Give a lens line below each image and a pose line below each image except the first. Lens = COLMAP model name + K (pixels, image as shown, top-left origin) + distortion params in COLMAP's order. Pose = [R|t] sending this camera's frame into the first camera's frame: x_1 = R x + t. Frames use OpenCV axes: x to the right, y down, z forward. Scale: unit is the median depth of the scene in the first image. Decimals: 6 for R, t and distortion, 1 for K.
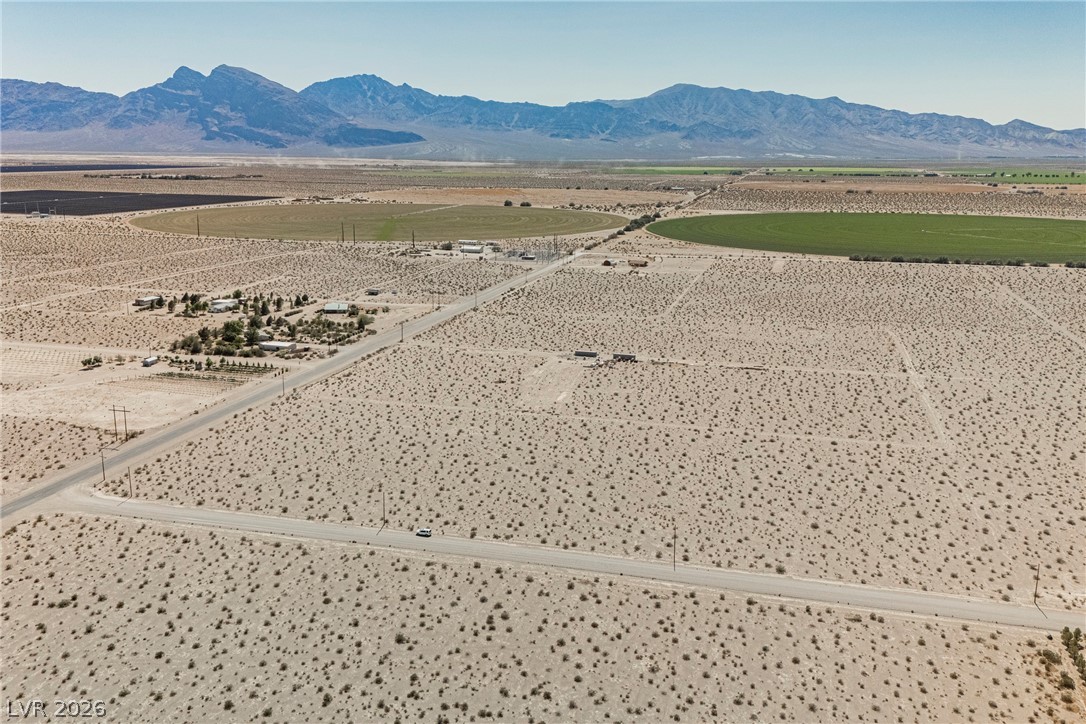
lens RADIAL K [[961.1, 0, 580.3], [0, 961.1, 365.2], [0, 0, 1]] dist [0.042028, -0.019879]
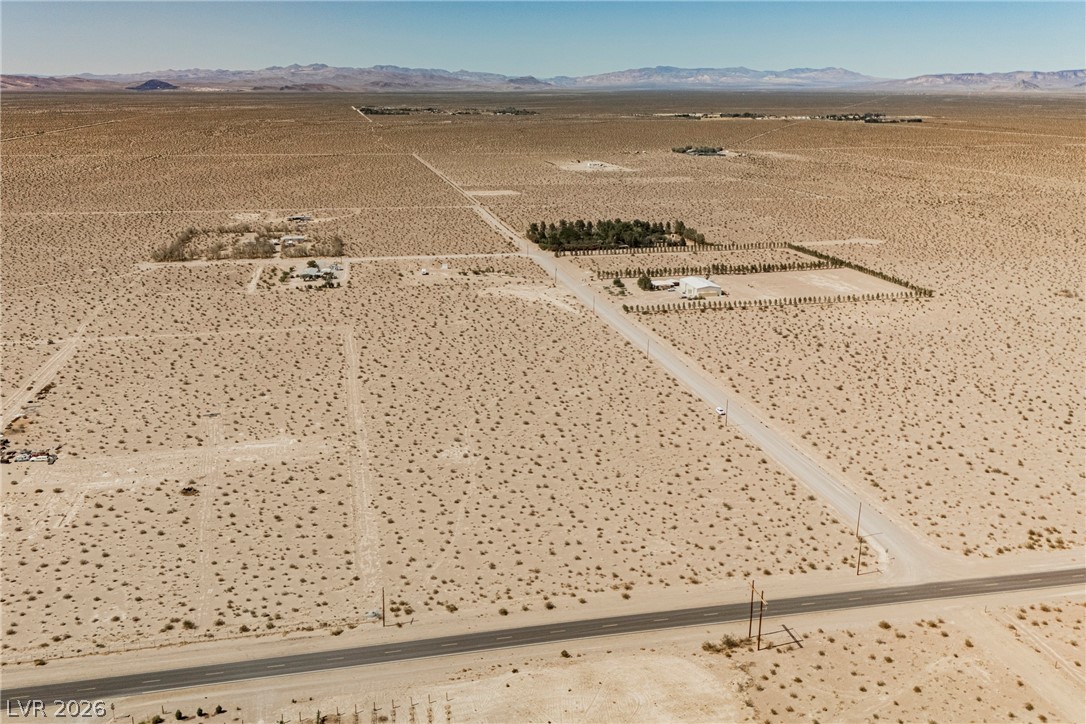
lens RADIAL K [[920.4, 0, 545.7], [0, 920.4, 402.5], [0, 0, 1]] dist [0.099140, -0.134728]
pose [[-0.439742, -0.299857, 0.846589, -0.308974], [0.190879, 0.889881, 0.414339, -0.108590], [-0.877606, 0.343798, -0.334082, 0.458152]]
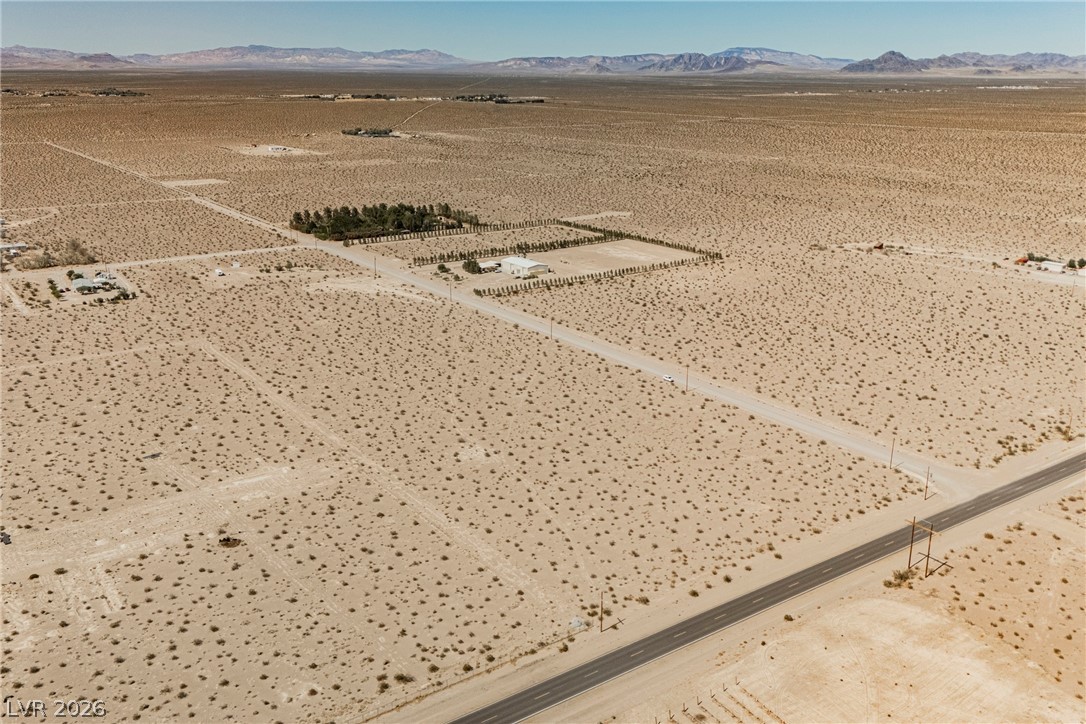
lens RADIAL K [[920.4, 0, 545.7], [0, 920.4, 402.5], [0, 0, 1]] dist [0.099140, -0.134728]
pose [[-0.751998, -0.233284, 0.616505, -0.235596], [0.136740, 0.859727, 0.492110, -0.126849], [-0.644827, 0.454366, -0.614613, 0.544403]]
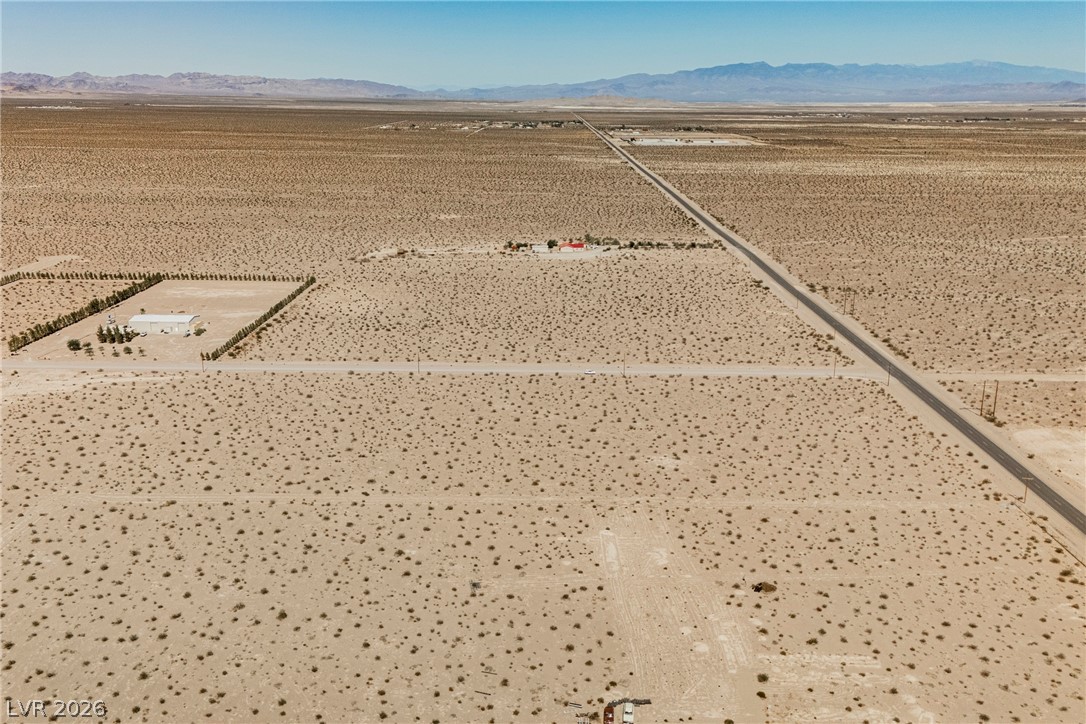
lens RADIAL K [[912.2, 0, 543.0], [0, 912.2, 362.0], [0, 0, 1]] dist [0.048687, -0.003204]
pose [[-0.976621, 0.040208, -0.211174, 0.057629], [-0.067158, 0.876114, 0.477403, -0.143237], [0.204208, 0.480424, -0.852931, 0.620746]]
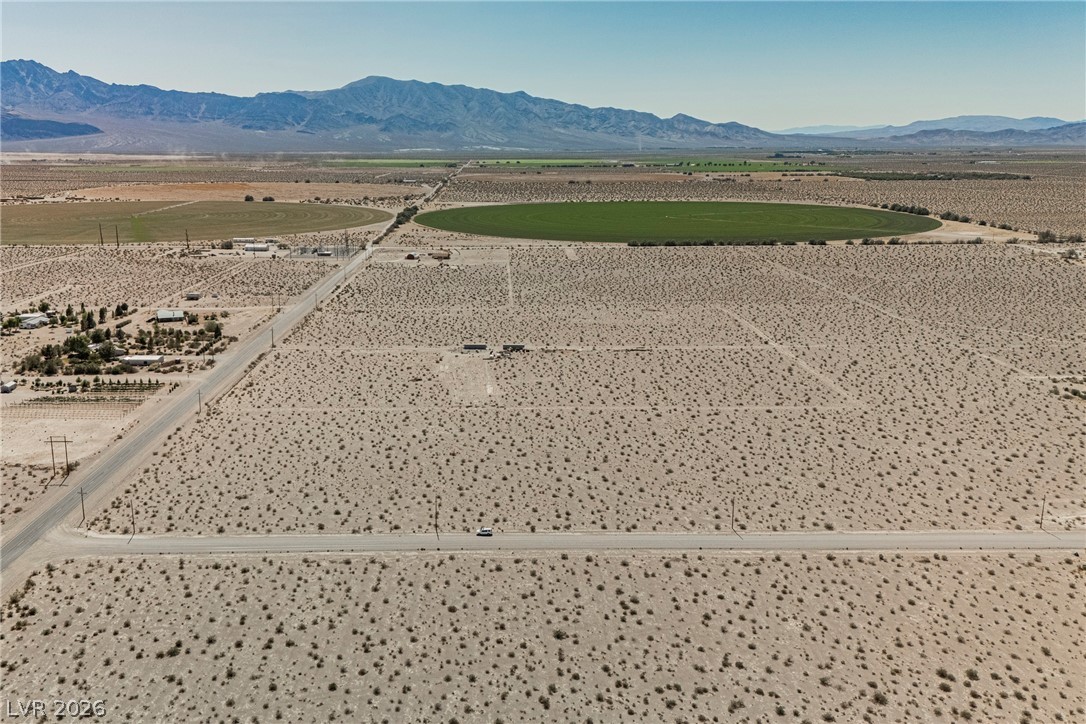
lens RADIAL K [[920.4, 0, 545.7], [0, 920.4, 402.5], [0, 0, 1]] dist [0.099140, -0.134728]
pose [[0.960342, -0.082194, 0.266435, -0.099360], [0.067863, 0.995731, 0.062571, -0.004675], [-0.270441, -0.042009, 0.961820, 0.018497]]
